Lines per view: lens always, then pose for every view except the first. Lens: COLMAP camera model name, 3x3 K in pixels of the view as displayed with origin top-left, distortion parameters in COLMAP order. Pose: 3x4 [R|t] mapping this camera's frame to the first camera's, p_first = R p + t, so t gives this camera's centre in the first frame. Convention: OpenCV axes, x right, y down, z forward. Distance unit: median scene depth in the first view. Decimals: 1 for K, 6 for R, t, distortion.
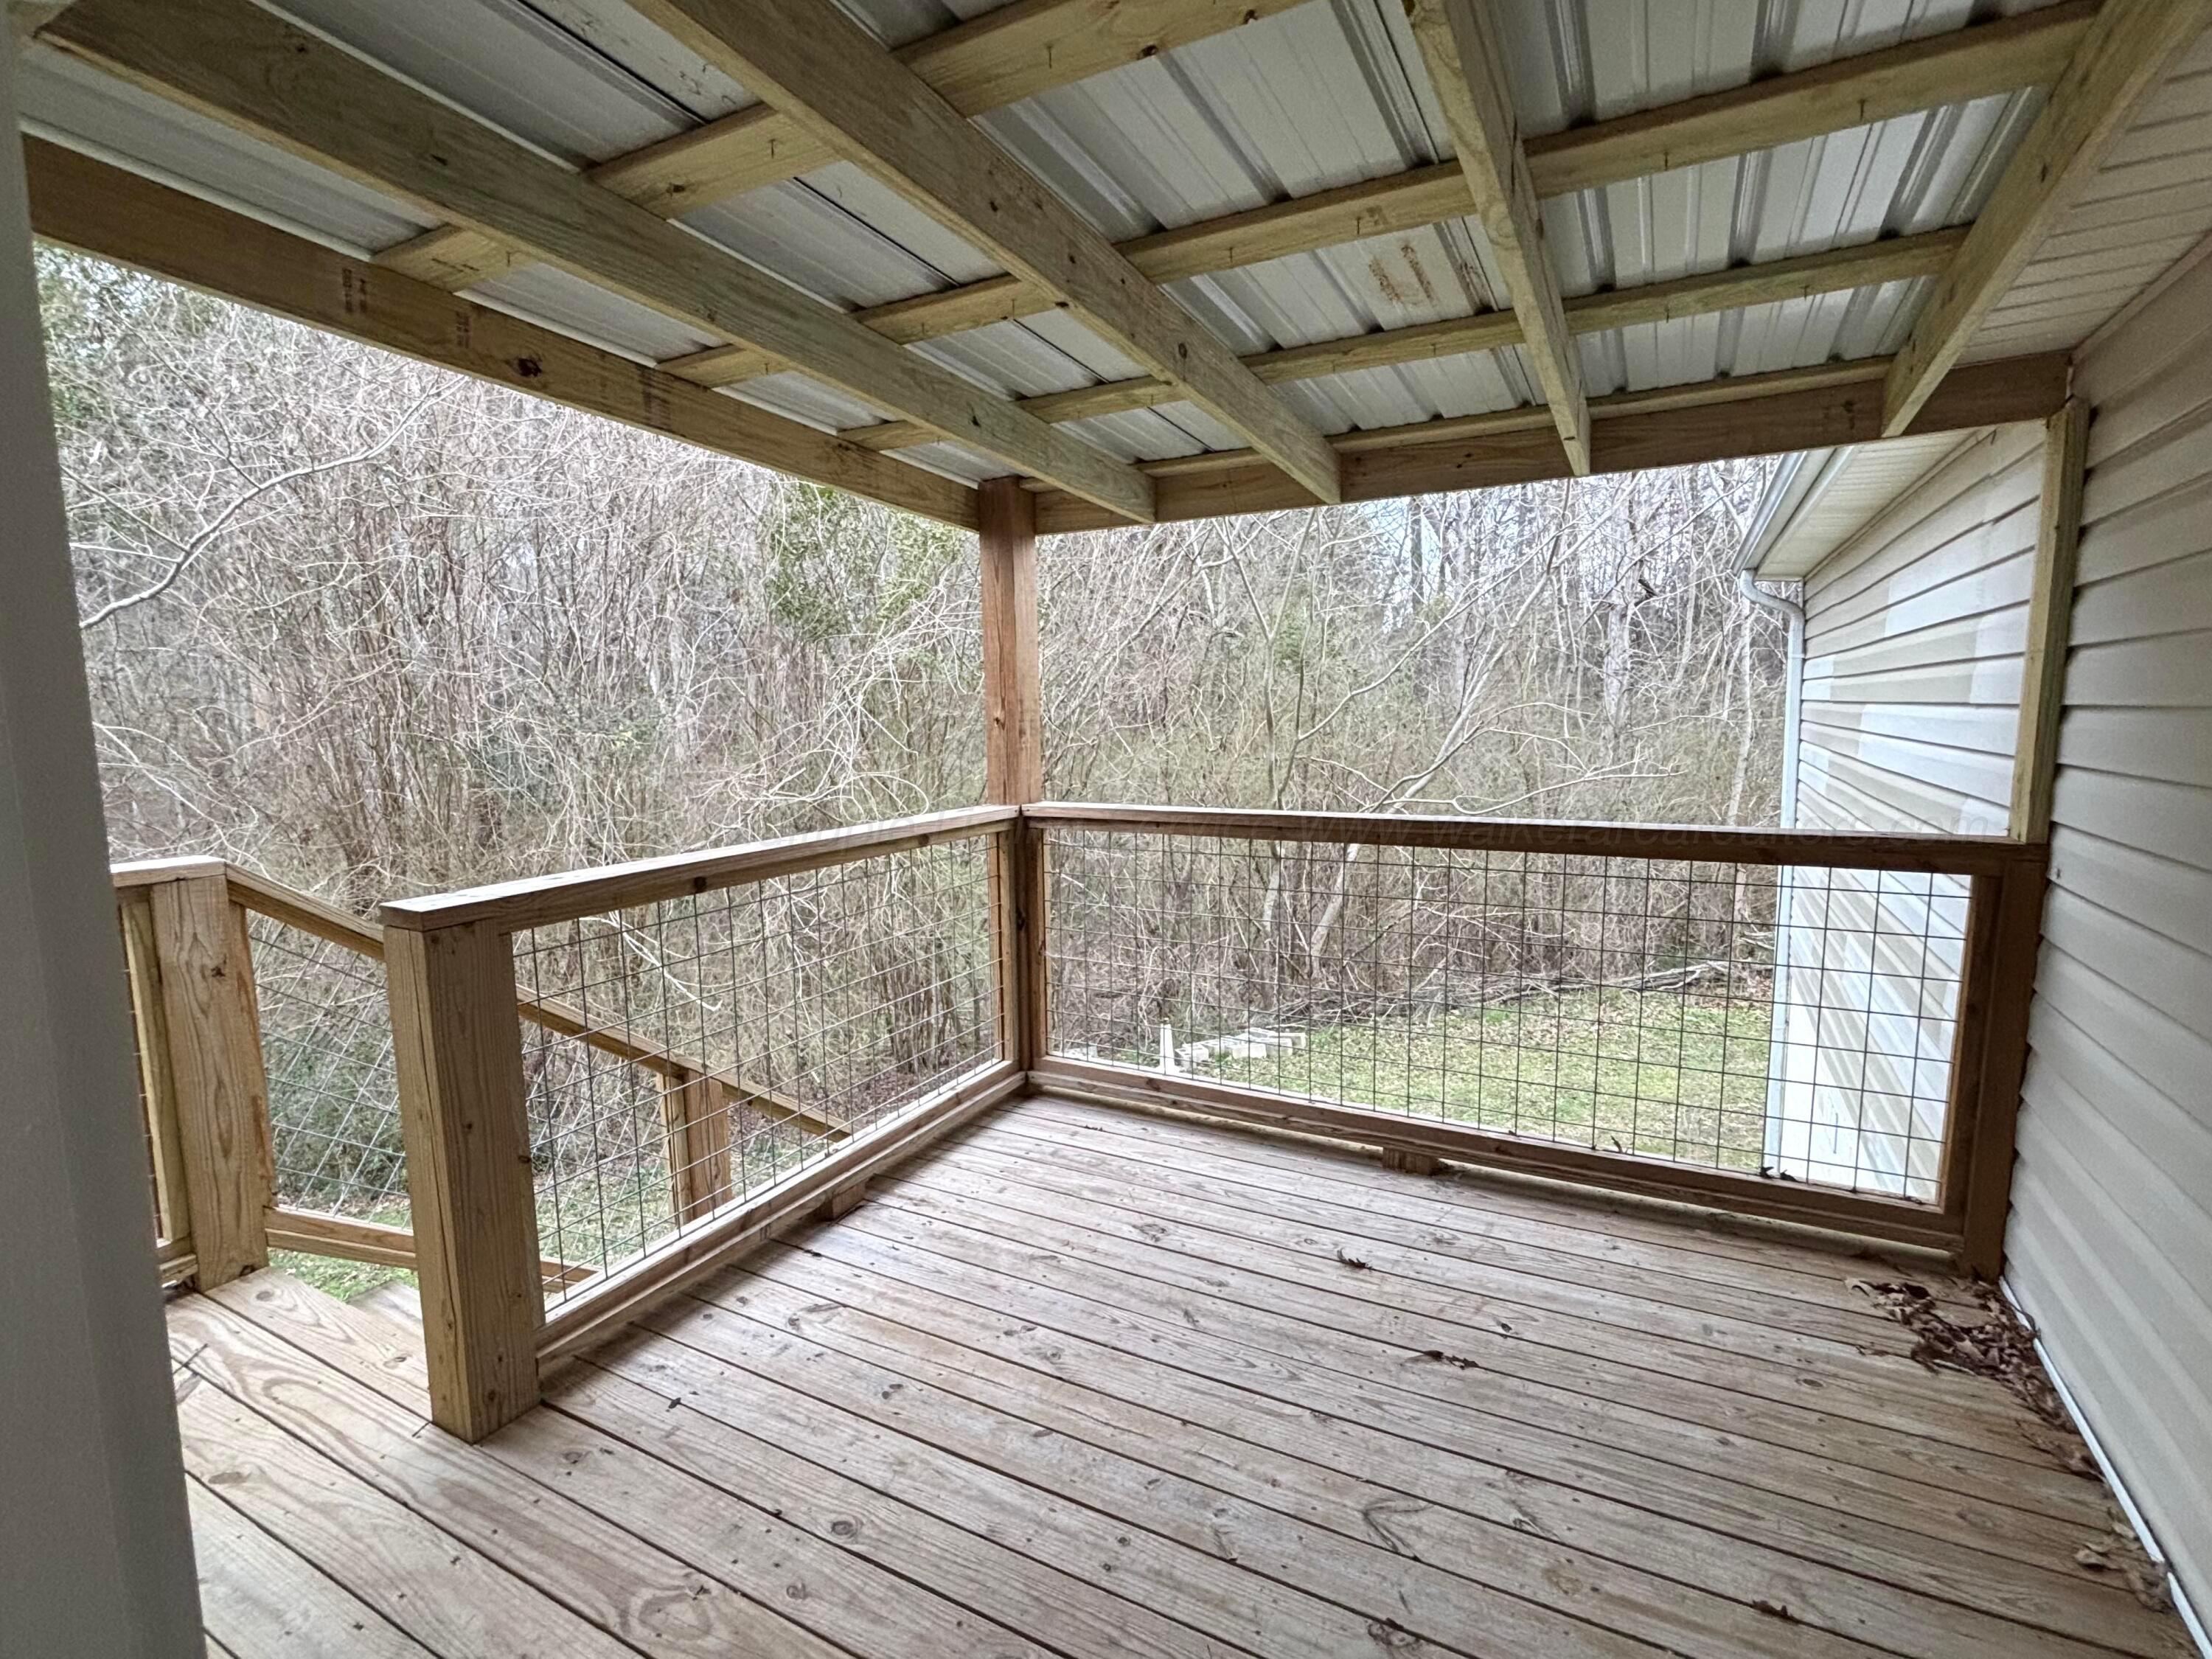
lens RADIAL K [[1041.4, 0, 1109.2], [0, 1041.4, 834.7], [0, 0, 1]] dist [-0.004527, 0.003446]
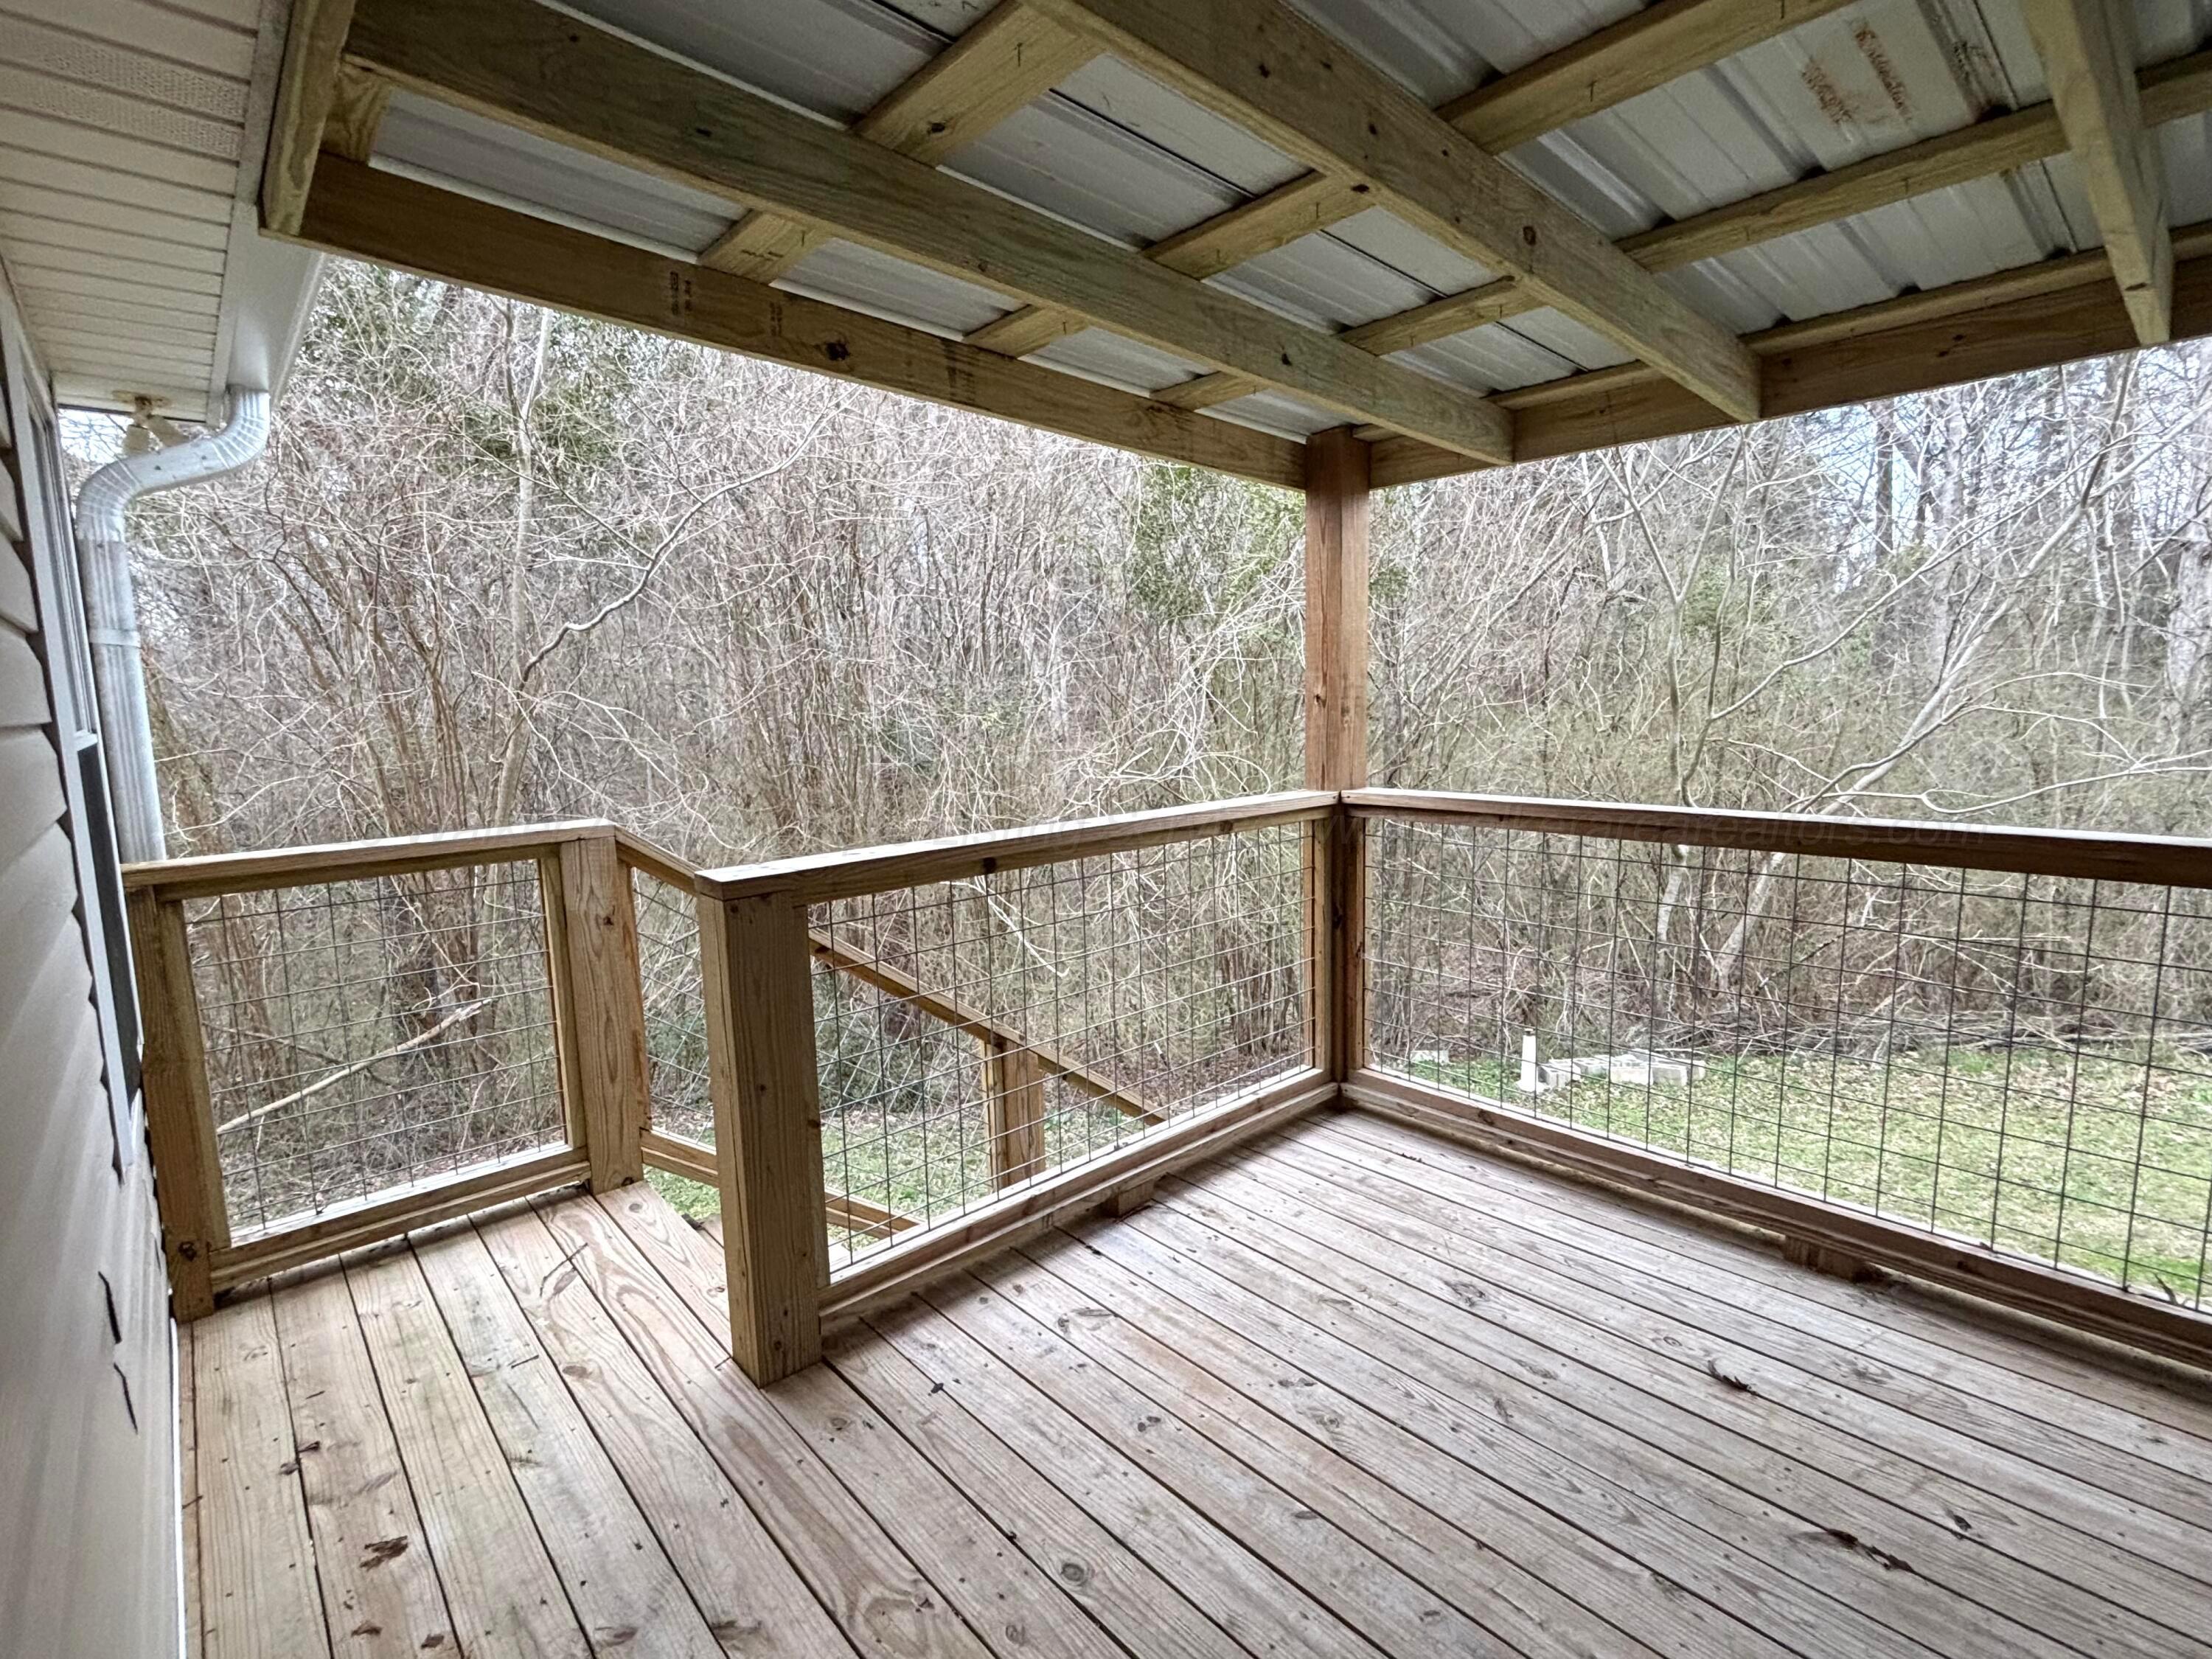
lens RADIAL K [[1041.4, 0, 1109.5], [0, 1041.4, 830.0], [0, 0, 1]] dist [-0.004527, 0.003446]
pose [[0.940535, 0.036978, -0.337679, 0.040020], [-0.031910, 0.999279, 0.020551, -0.008146], [0.338196, -0.008554, 0.941037, 0.095859]]
